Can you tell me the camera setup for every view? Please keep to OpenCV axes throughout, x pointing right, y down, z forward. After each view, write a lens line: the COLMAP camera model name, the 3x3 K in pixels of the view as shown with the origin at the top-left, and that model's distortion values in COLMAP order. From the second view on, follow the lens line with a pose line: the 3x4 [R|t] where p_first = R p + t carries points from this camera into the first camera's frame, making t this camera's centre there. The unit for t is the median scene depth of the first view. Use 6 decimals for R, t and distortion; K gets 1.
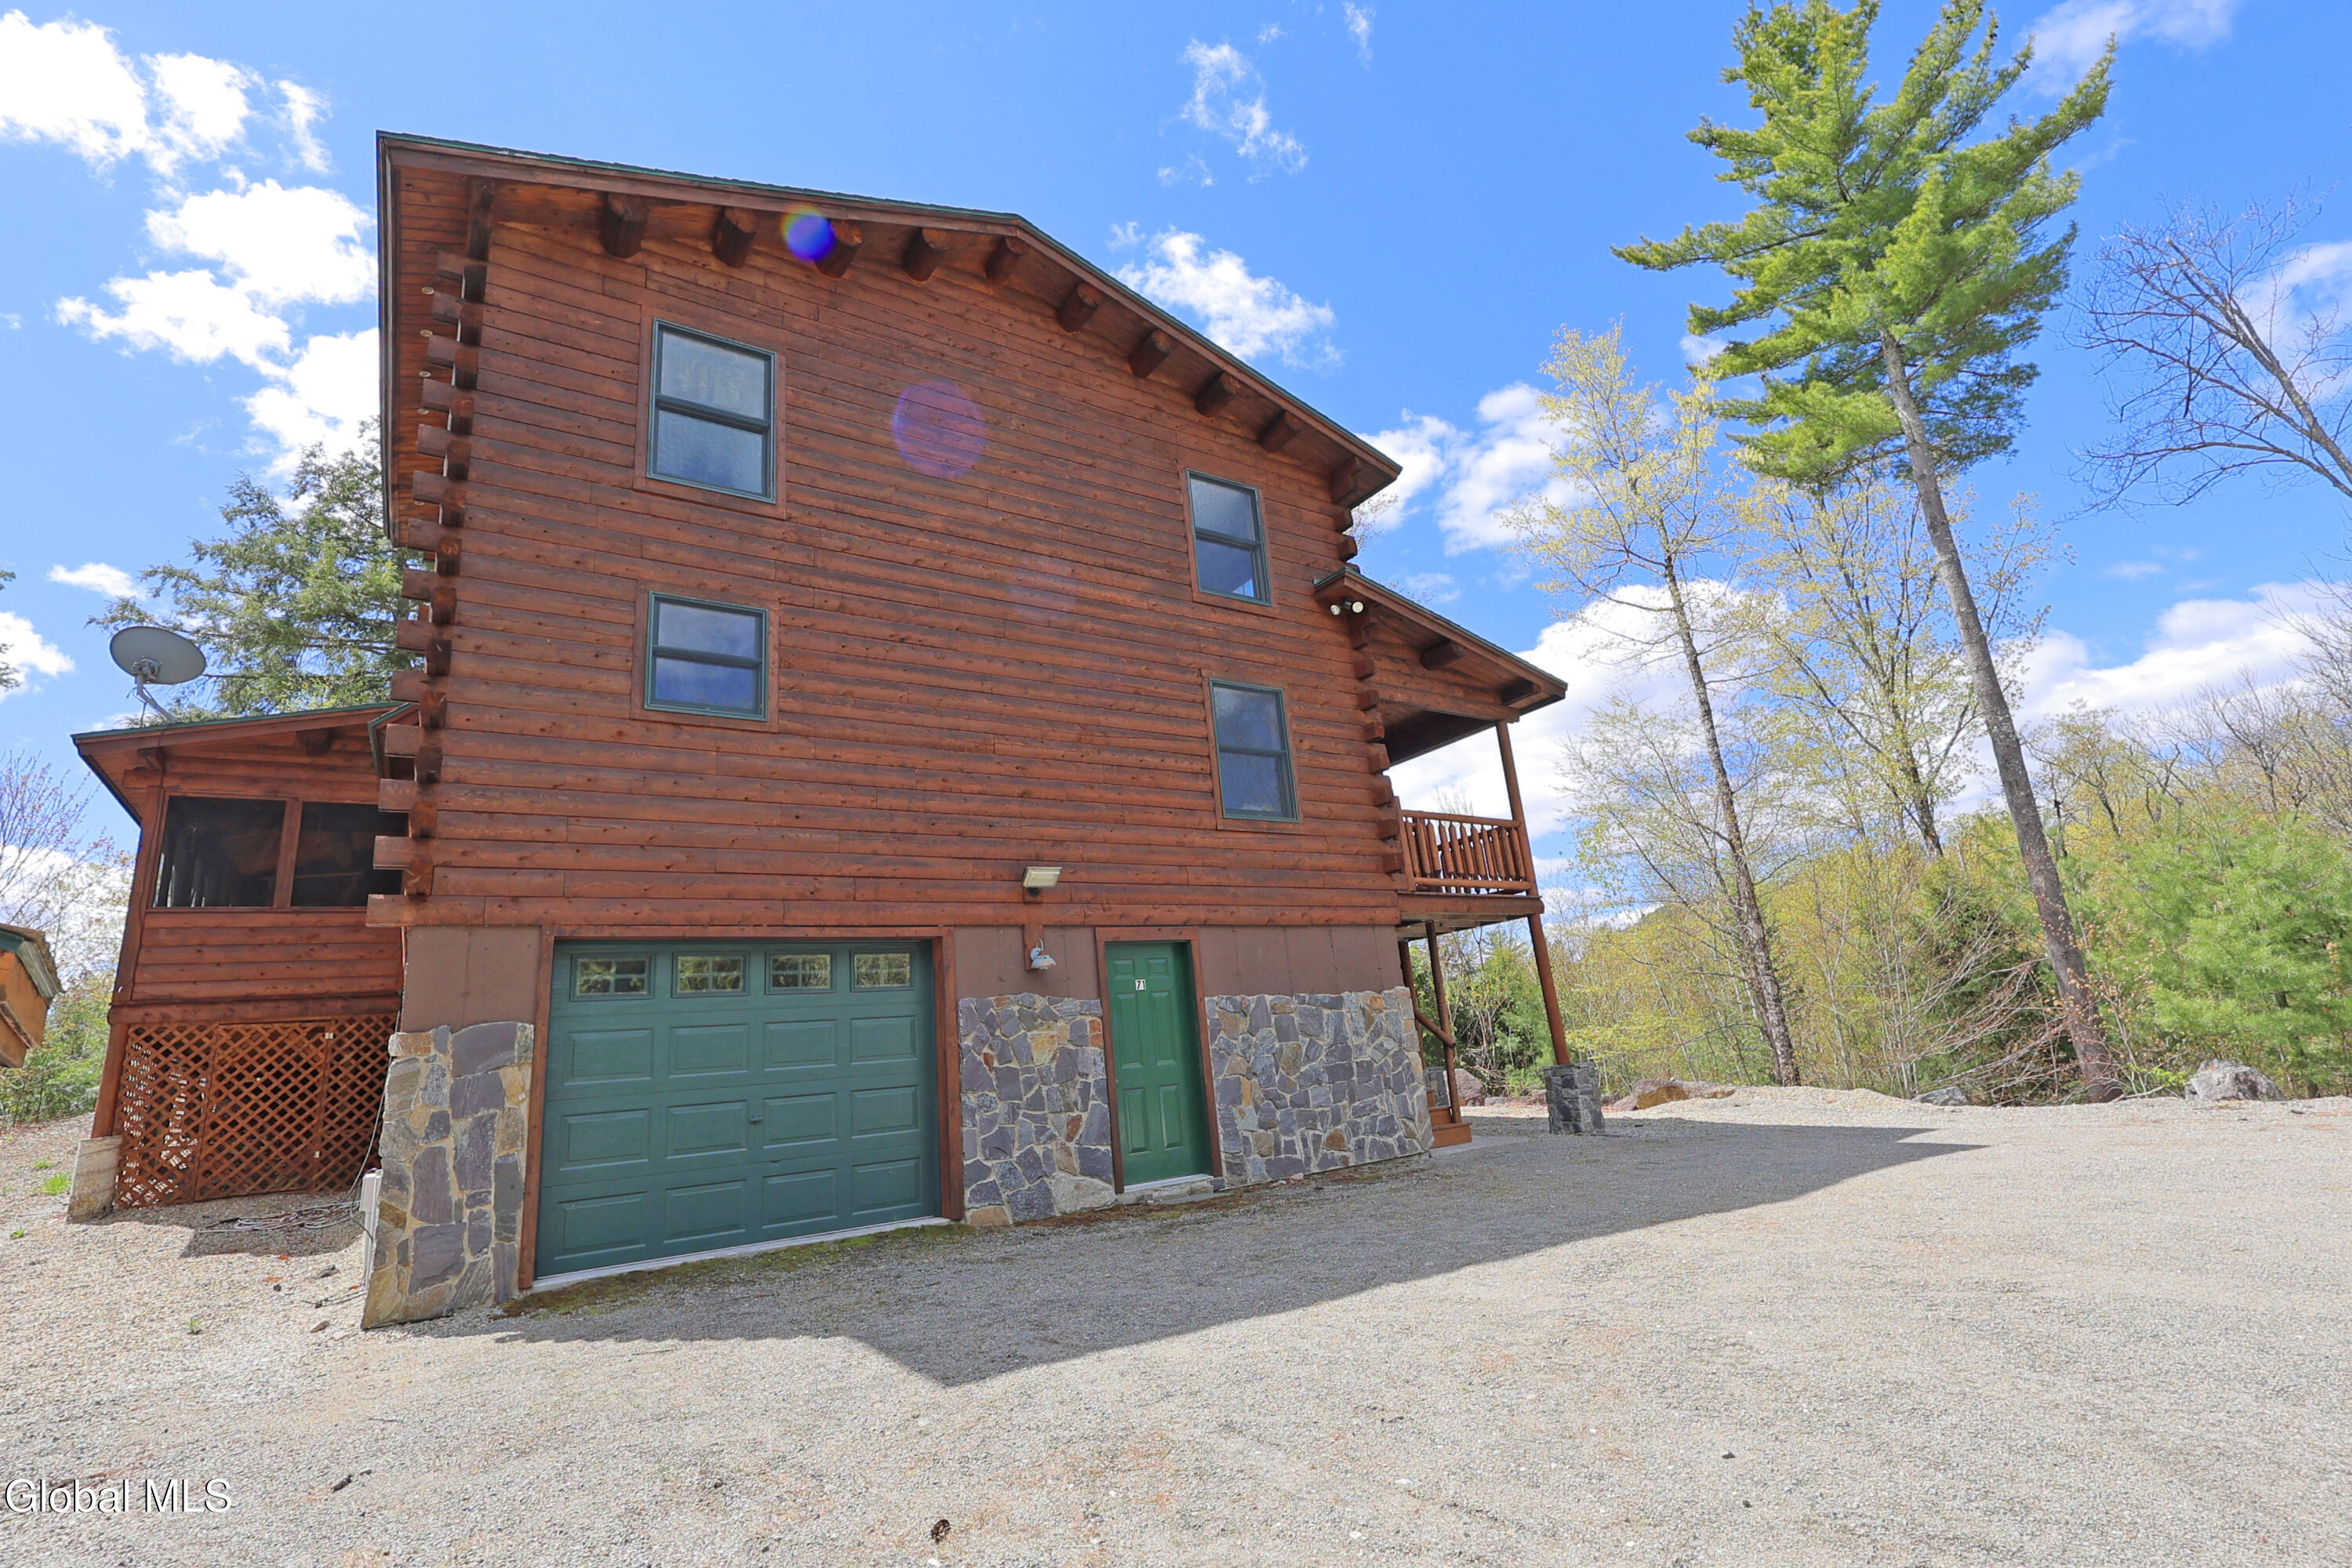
lens RADIAL K [[1061.4, 0, 1176.0], [0, 1061.4, 784.0], [0, 0, 1]] dist [-0.003572, 0.000047]
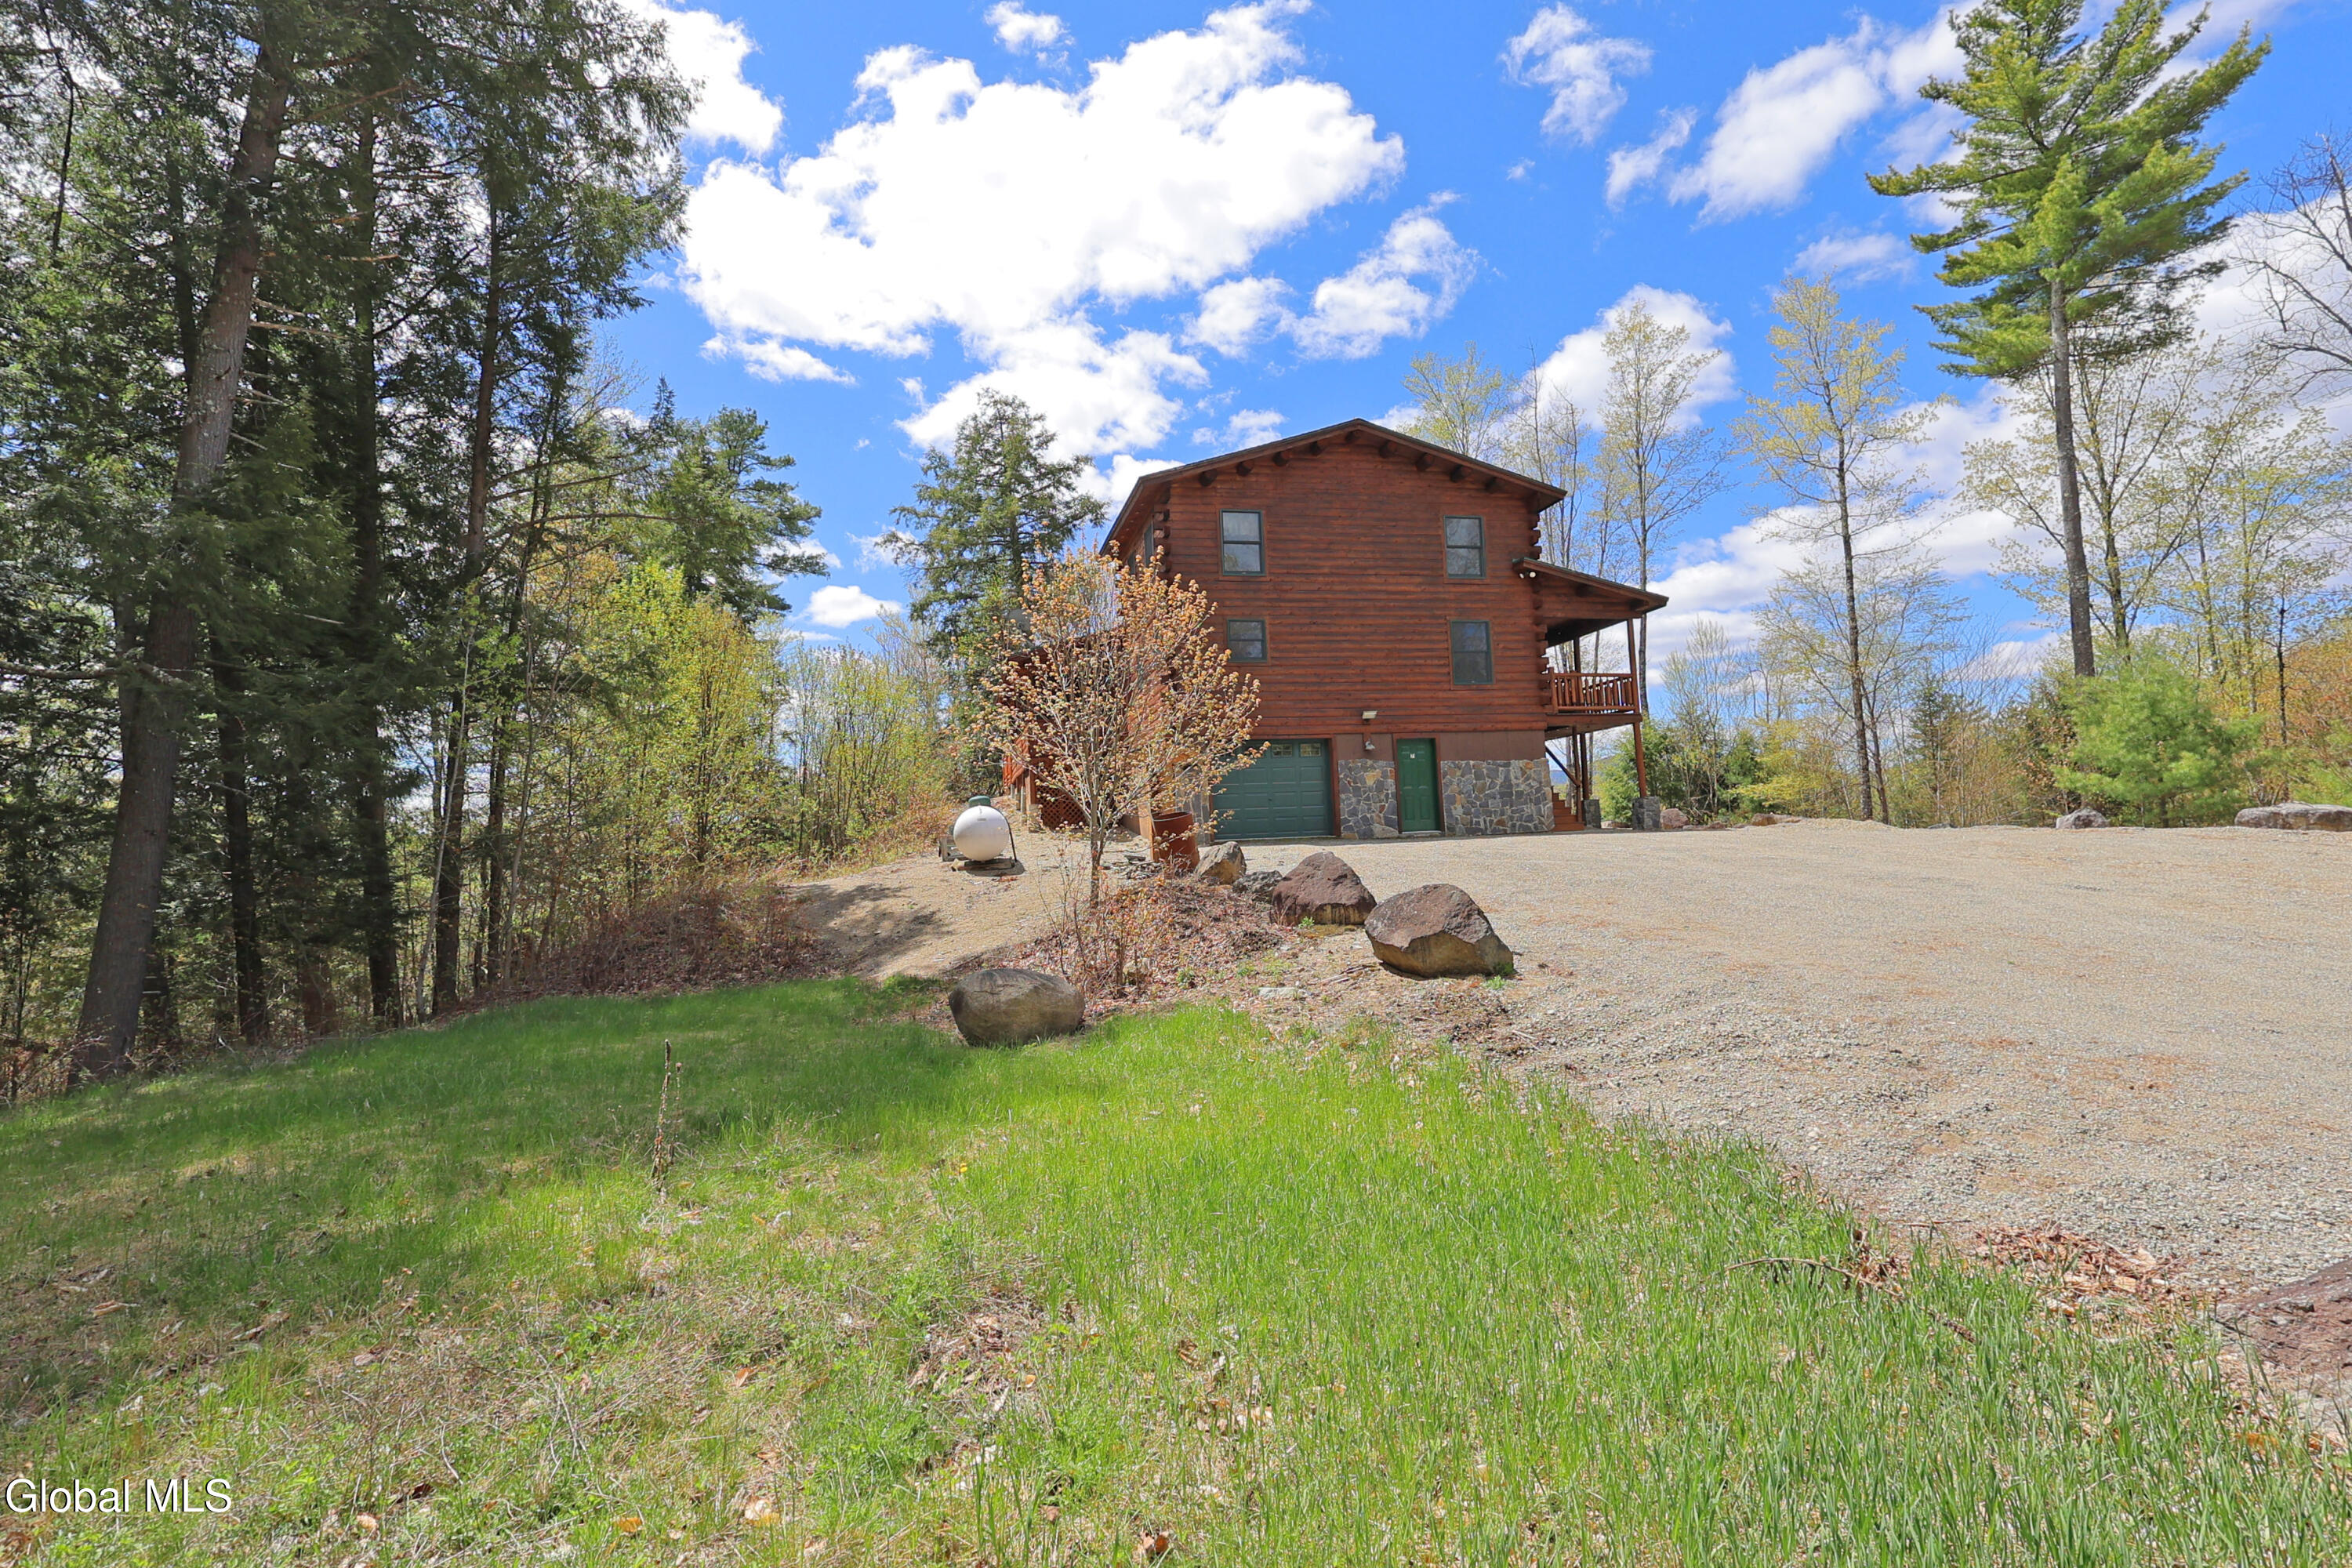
lens RADIAL K [[1097.8, 0, 1176.0], [0, 1097.8, 784.0], [0, 0, 1]] dist [0.027010, 0.000634]
pose [[0.926380, 0.027679, -0.375572, 0.384417], [0.057538, 0.975183, 0.213792, -0.298803], [0.372169, -0.219662, 0.901798, -1.399026]]
